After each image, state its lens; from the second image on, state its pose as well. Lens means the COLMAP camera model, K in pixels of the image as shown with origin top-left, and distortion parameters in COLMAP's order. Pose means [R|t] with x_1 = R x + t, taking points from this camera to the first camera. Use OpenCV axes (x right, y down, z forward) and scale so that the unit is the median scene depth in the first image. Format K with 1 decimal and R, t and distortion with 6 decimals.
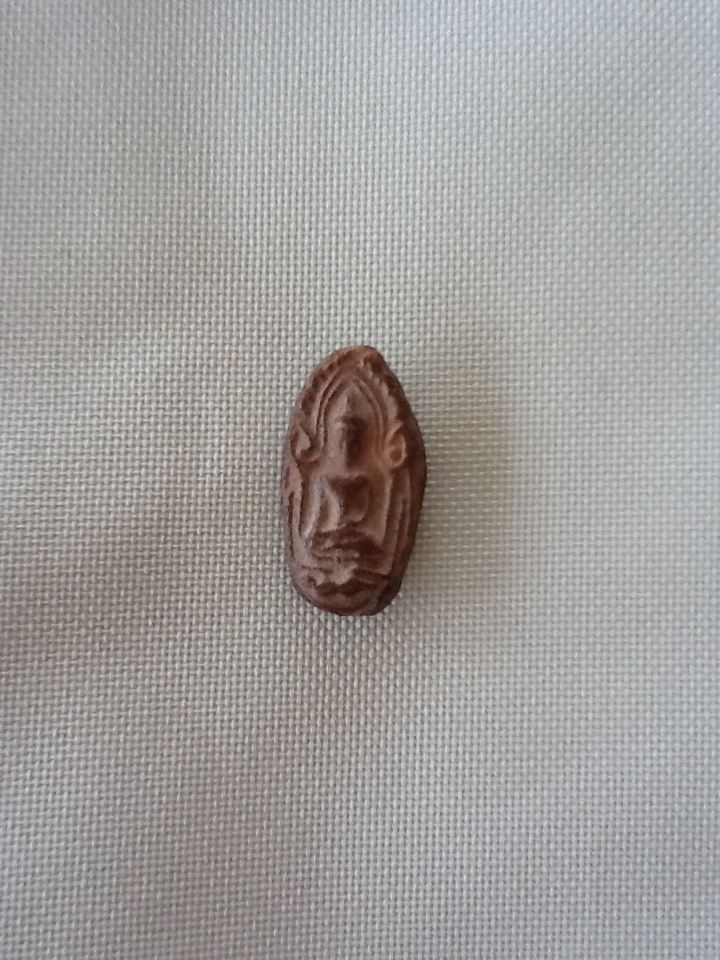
lens RADIAL K [[907.9, 0, 323.2], [0, 907.9, 513.0], [0, 0, 1]] dist [-0.049673, 0.000000]
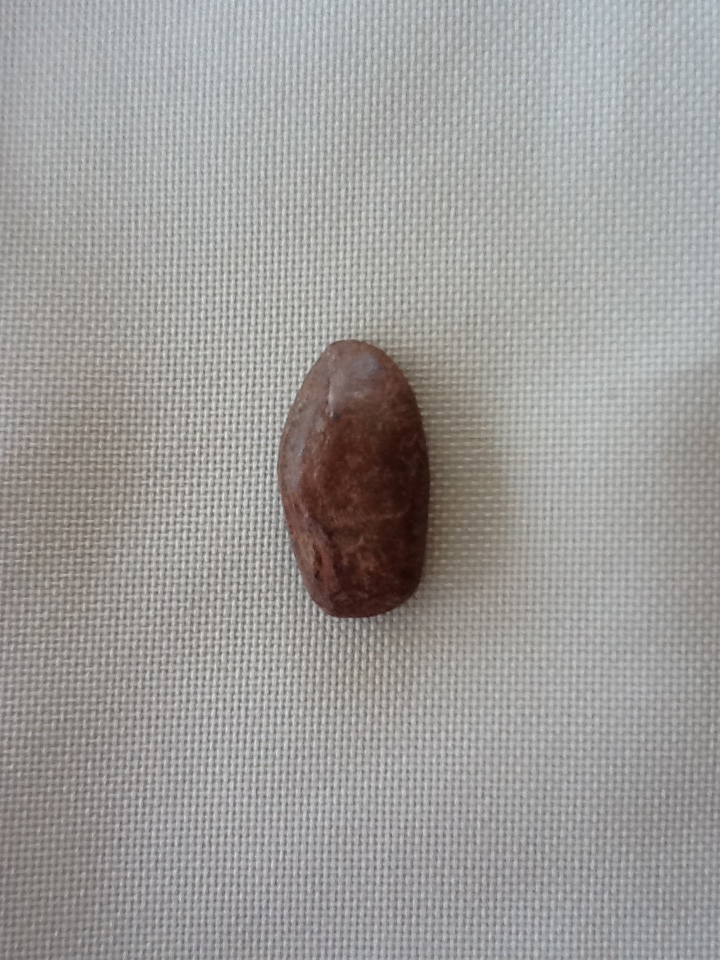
lens RADIAL K [[907.9, 0, 347.3], [0, 907.9, 513.2], [0, 0, 1]] dist [-0.049673, 0.000000]
pose [[0.999876, 0.006245, 0.014479, 0.234750], [-0.006338, 0.999960, 0.006372, 0.009715], [-0.014439, -0.006463, 0.999875, 0.045901]]
